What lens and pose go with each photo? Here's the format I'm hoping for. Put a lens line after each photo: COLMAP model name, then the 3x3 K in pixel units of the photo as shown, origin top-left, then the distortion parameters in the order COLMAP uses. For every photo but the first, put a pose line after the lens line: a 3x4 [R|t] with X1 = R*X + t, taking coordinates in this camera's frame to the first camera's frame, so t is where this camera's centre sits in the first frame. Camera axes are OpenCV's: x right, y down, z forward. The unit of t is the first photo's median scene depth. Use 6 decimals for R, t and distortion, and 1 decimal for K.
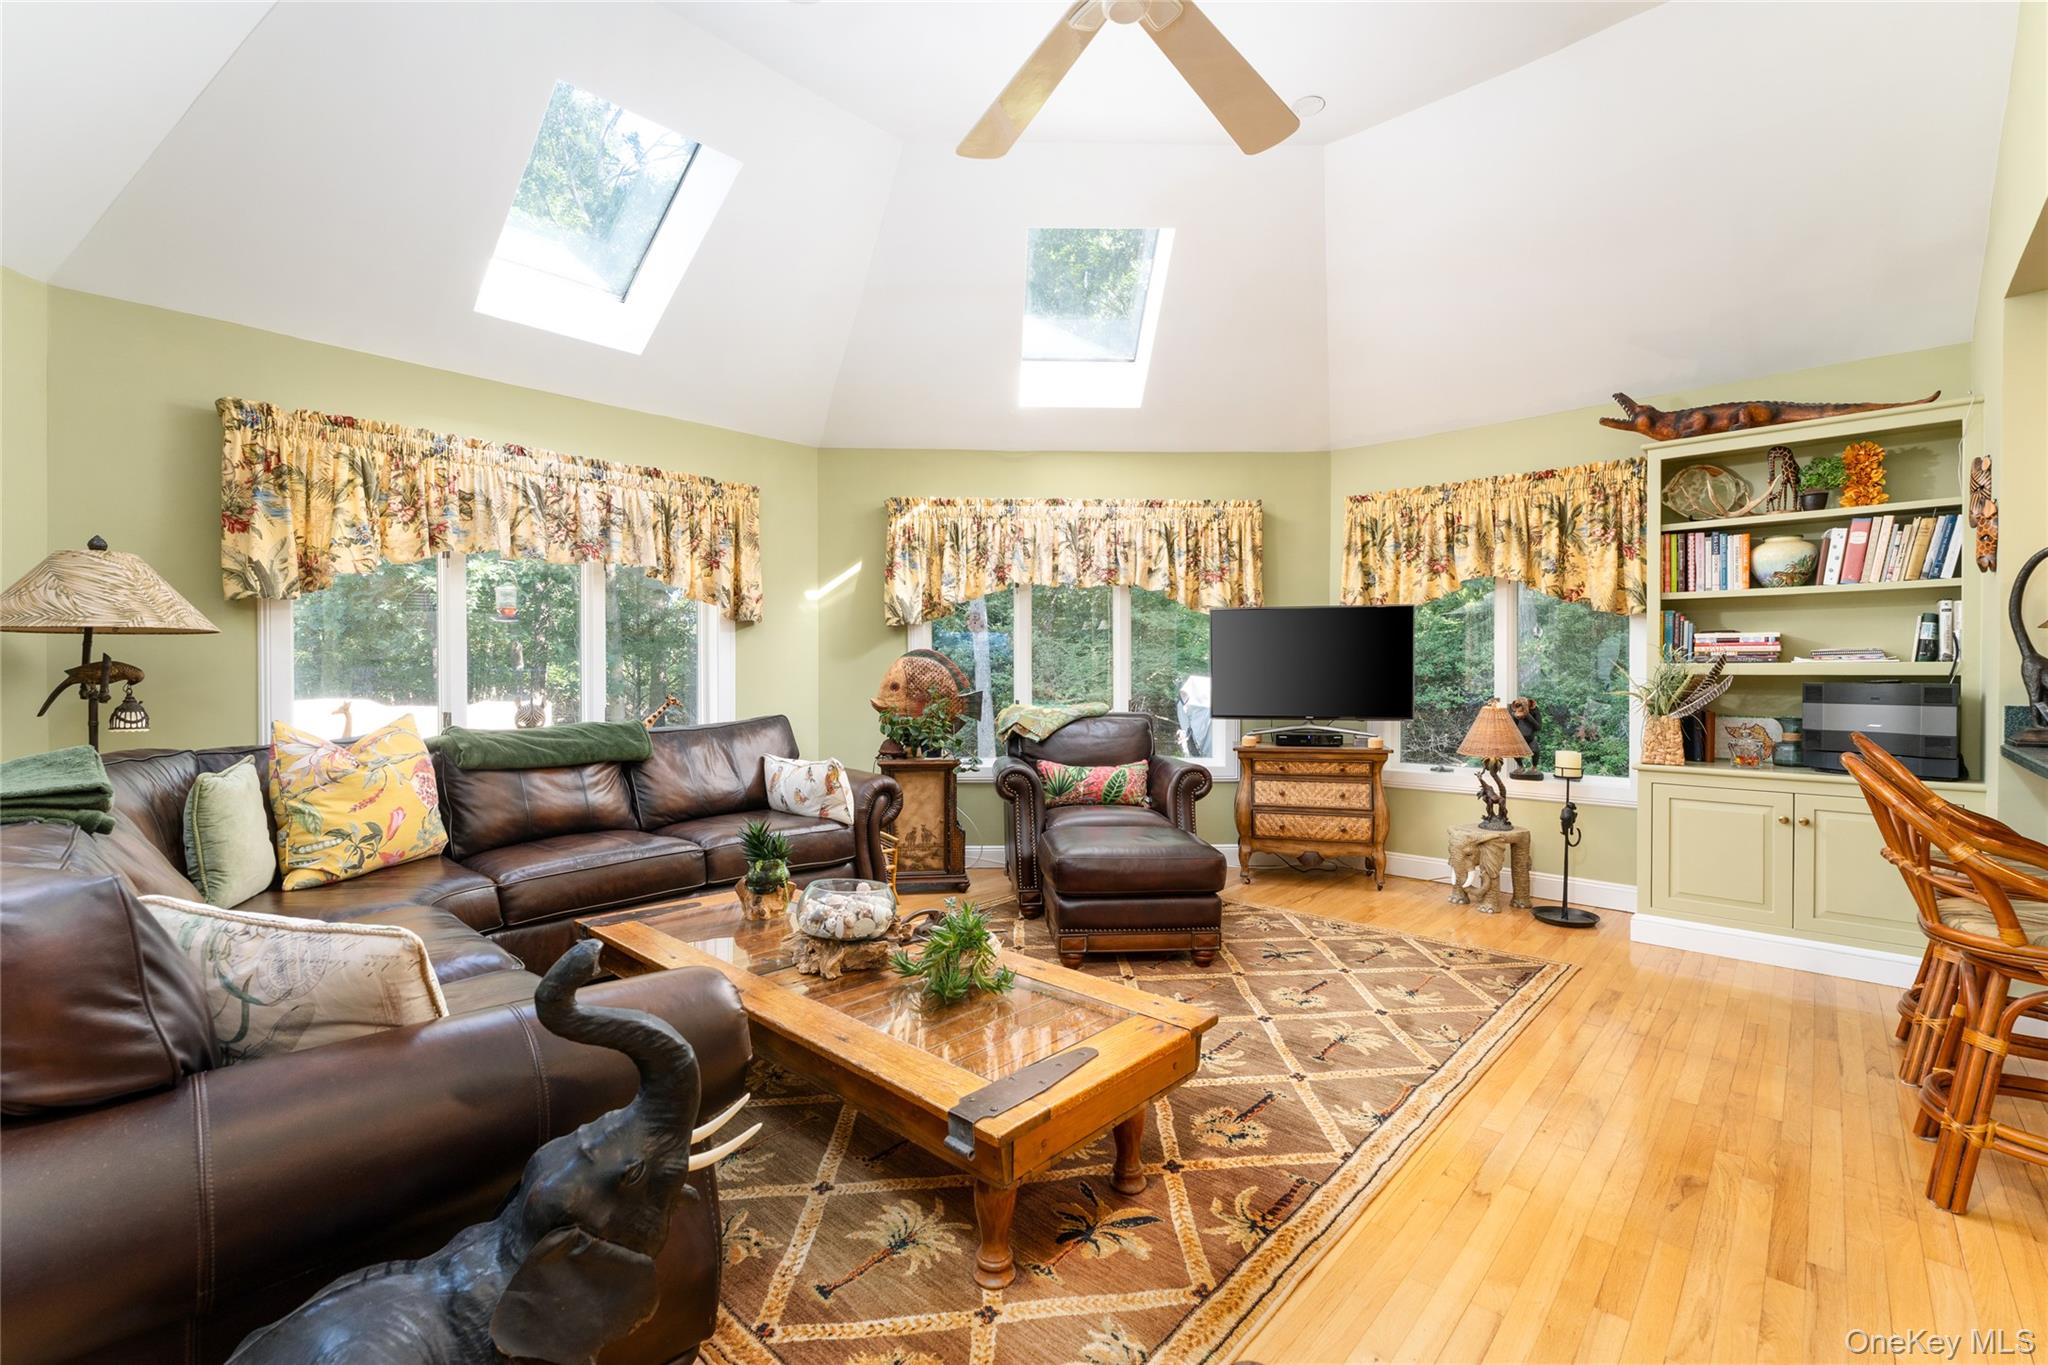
lens RADIAL K [[875.4, 0, 1024.0], [0, 875.4, 682.5], [0, 0, 1]] dist [-0.012605, -0.000103]
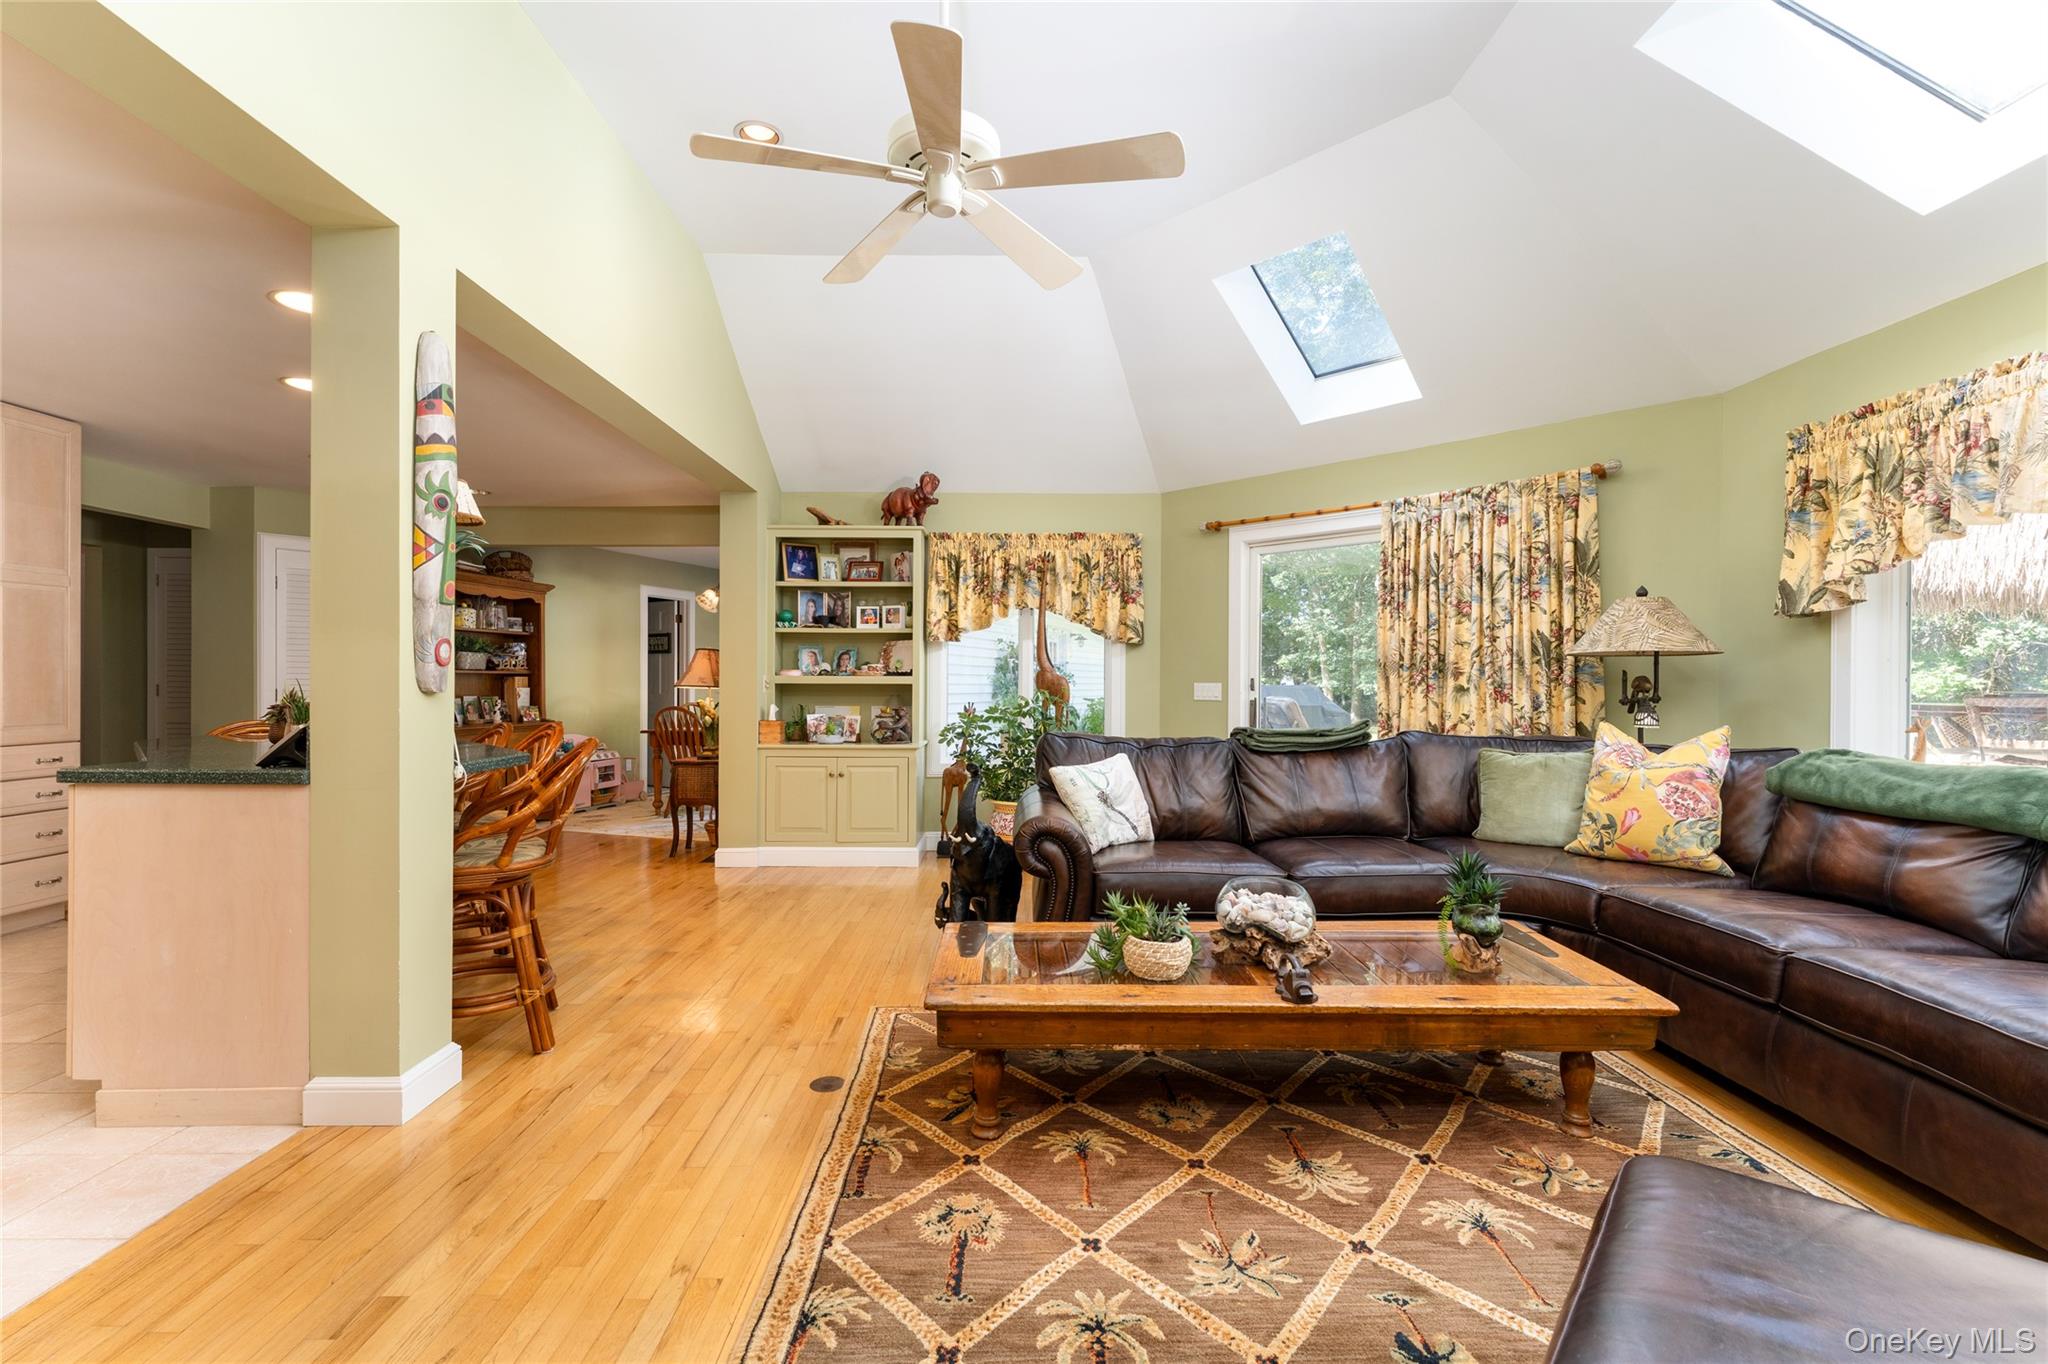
lens RADIAL K [[882.3, 0, 1024.0], [0, 882.3, 682.0], [0, 0, 1]] dist [0.000757, 0.000186]
pose [[-0.723966, 0.000171, -0.689835, 0.802952], [-0.008648, 0.999919, 0.009324, -0.024784], [0.689781, 0.012716, -0.723906, 1.693118]]
